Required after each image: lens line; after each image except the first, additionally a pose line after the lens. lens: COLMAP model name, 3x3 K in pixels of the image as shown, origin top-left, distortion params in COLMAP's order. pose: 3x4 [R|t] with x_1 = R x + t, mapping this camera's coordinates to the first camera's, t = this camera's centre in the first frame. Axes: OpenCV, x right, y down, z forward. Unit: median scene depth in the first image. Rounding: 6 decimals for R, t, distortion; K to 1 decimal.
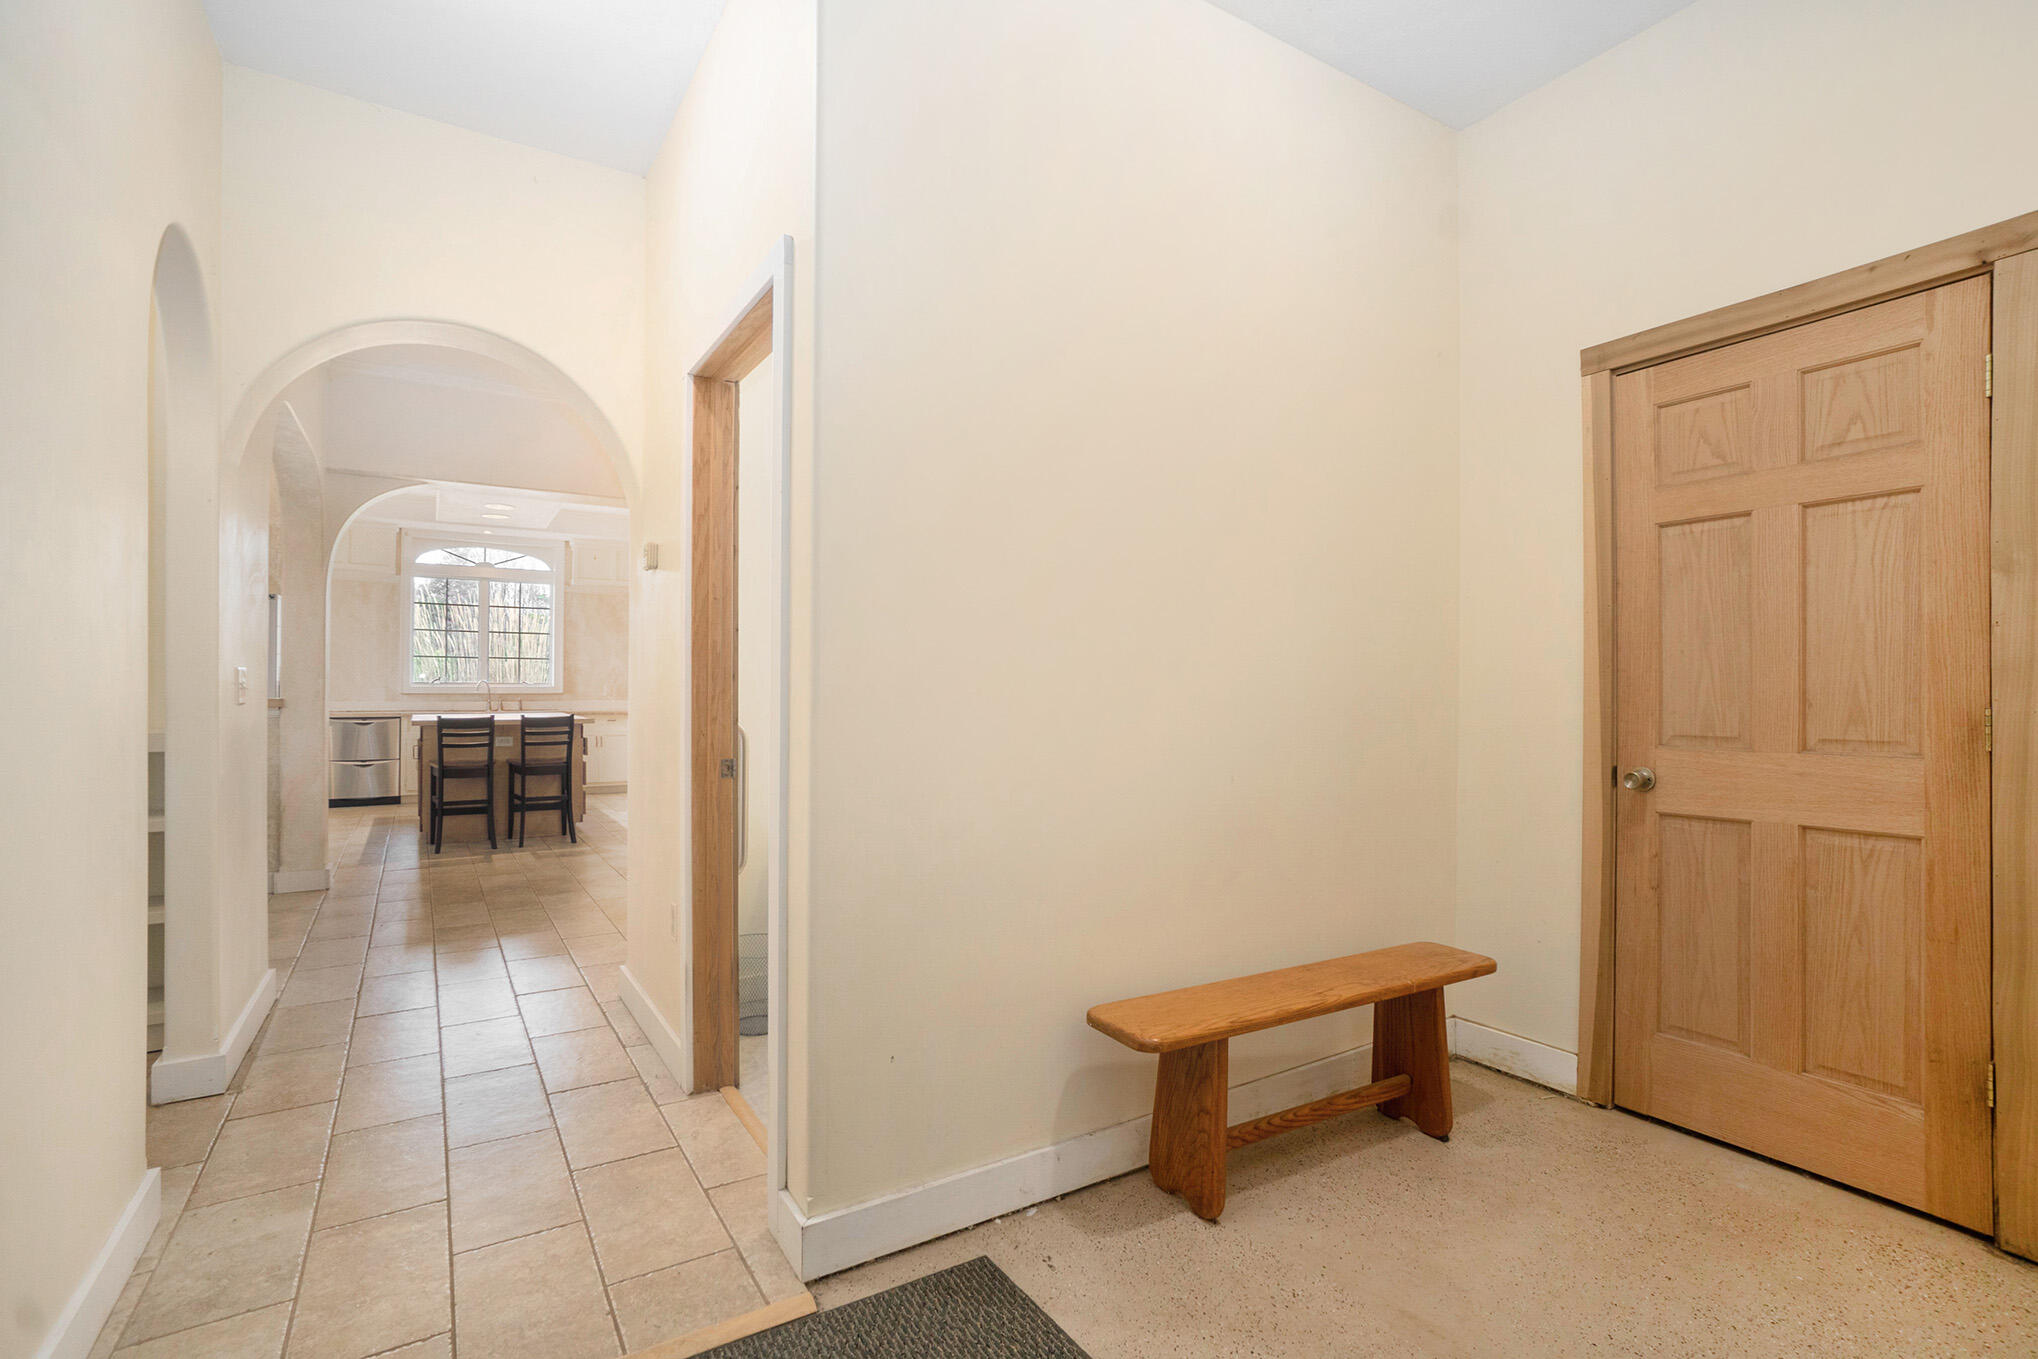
lens RADIAL K [[965.6, 0, 1000.0], [0, 965.6, 688.4], [0, 0, 1]] dist [-0.025103, 0.005038]
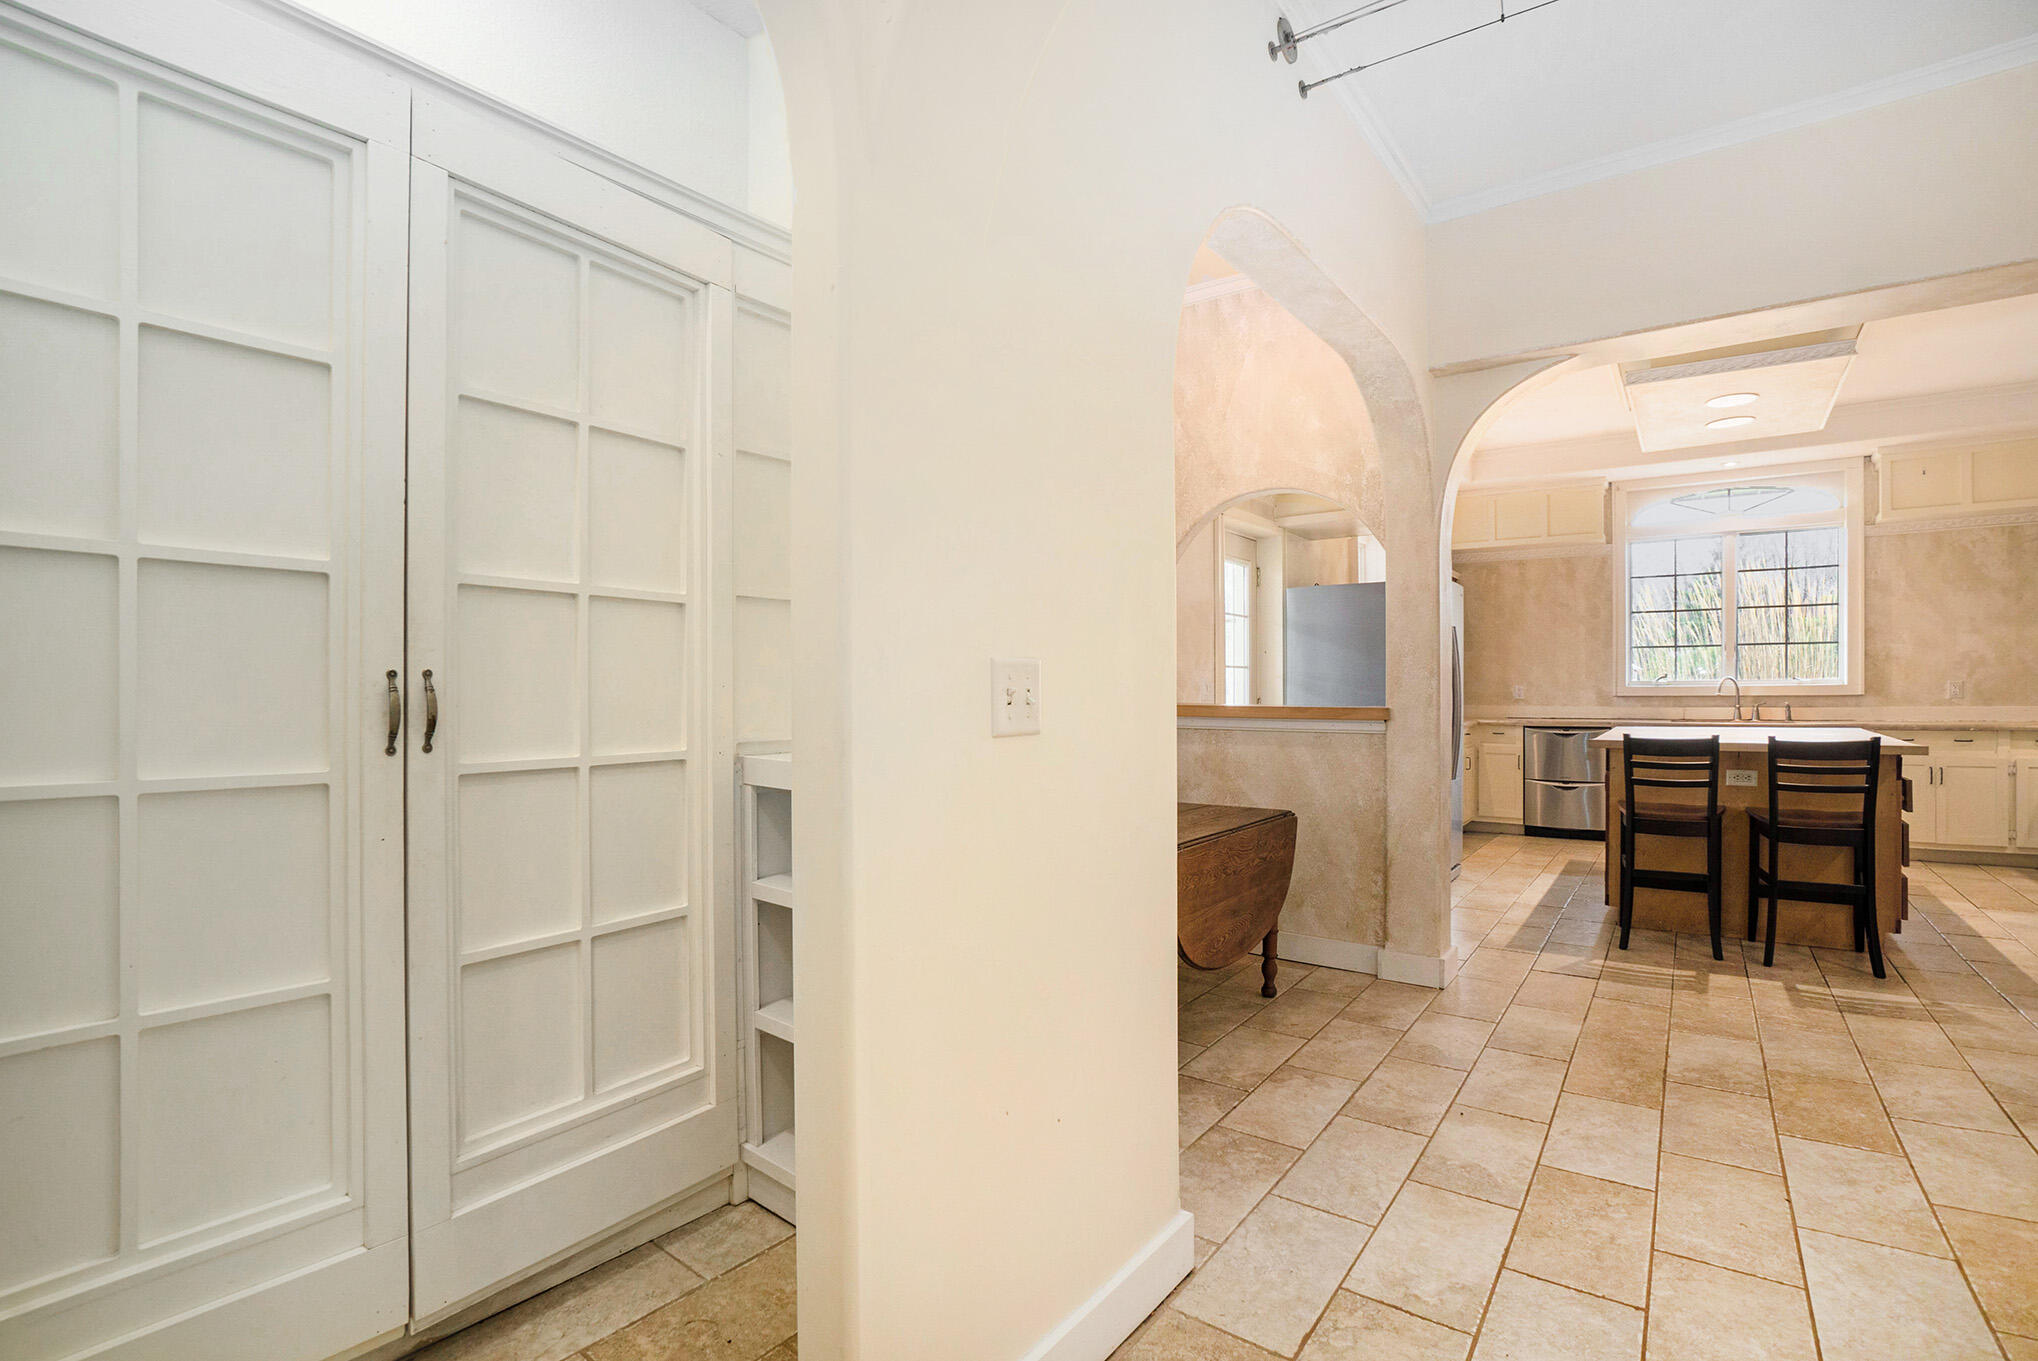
lens RADIAL K [[965.6, 0, 1042.4], [0, 965.6, 704.3], [0, 0, 1]] dist [-0.025103, 0.005038]
pose [[0.410620, 0.001746, -0.911805, -0.153251], [0.013270, 0.999881, 0.007890, -0.001272], [0.911710, -0.015340, 0.410548, 0.359502]]
